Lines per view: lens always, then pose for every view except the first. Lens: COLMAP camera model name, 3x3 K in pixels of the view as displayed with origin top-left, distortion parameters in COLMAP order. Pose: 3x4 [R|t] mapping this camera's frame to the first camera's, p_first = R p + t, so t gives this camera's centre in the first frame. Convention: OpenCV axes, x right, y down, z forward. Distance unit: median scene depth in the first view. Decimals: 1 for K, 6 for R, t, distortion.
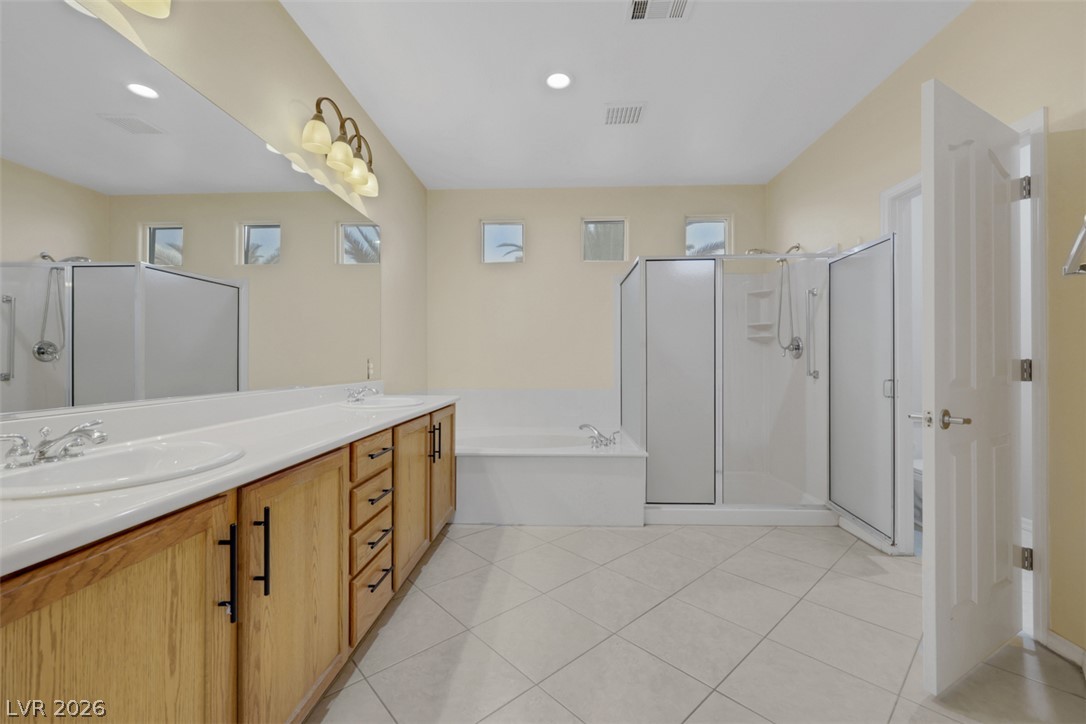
lens RADIAL K [[451.3, 0, 543.0], [0, 451.3, 362.0], [0, 0, 1]] dist [0.000210, 0.000367]
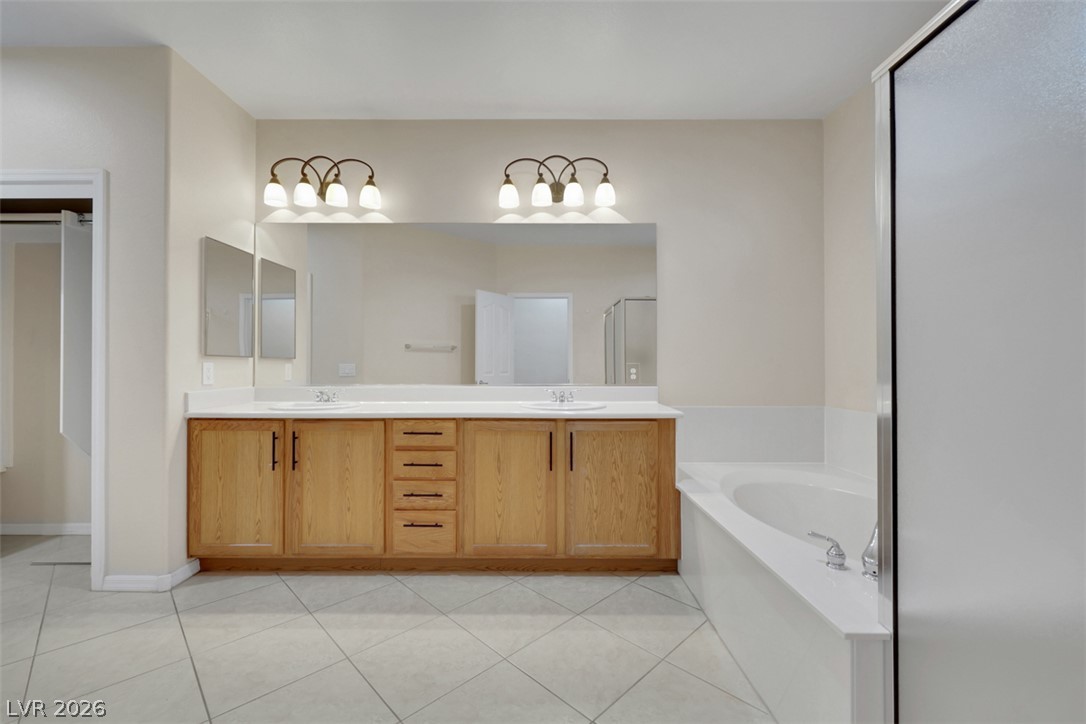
lens RADIAL K [[451.3, 0, 543.0], [0, 451.3, 362.0], [0, 0, 1]] dist [0.000210, 0.000367]
pose [[0.030098, -0.006928, -0.999523, 1.355666], [-0.001581, 0.999974, -0.006979, -0.009258], [0.999546, 0.001791, 0.030086, 1.750693]]
